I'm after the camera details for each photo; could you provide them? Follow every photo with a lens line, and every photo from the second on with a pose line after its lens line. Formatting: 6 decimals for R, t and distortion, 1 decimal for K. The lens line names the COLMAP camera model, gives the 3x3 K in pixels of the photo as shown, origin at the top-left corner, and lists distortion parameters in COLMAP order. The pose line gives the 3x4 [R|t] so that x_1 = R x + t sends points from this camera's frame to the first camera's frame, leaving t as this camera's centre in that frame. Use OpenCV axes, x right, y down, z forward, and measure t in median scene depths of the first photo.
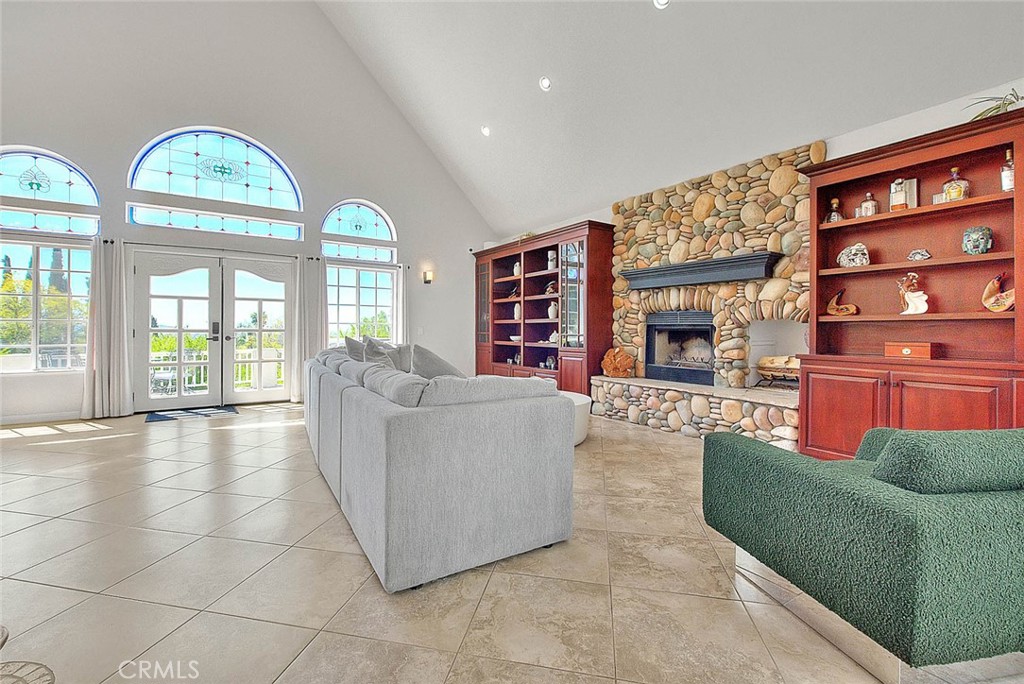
lens RADIAL K [[441.0, 0, 508.1], [0, 441.0, 329.0], [0, 0, 1]] dist [-0.003246, -0.000756]
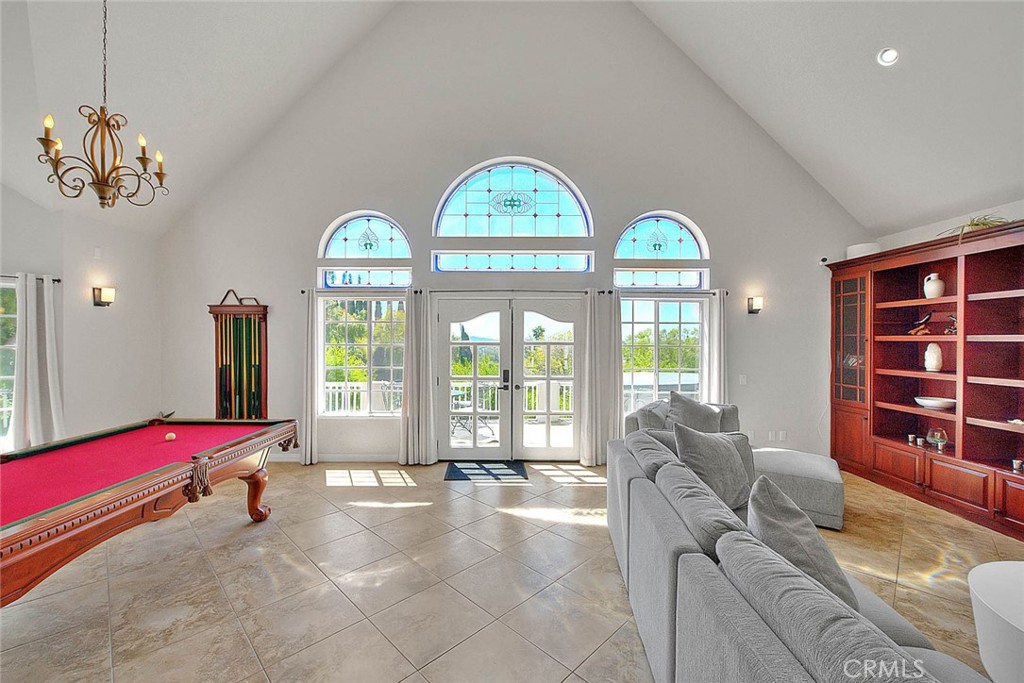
lens RADIAL K [[419.9, 0, 506.8], [0, 419.9, 341.0], [0, 0, 1]] dist [-0.001568, -0.000636]
pose [[0.831778, 0.002216, -0.555103, -0.163060], [0.000670, 0.999987, 0.004996, -0.073909], [0.555107, -0.004527, 0.831766, 0.251460]]
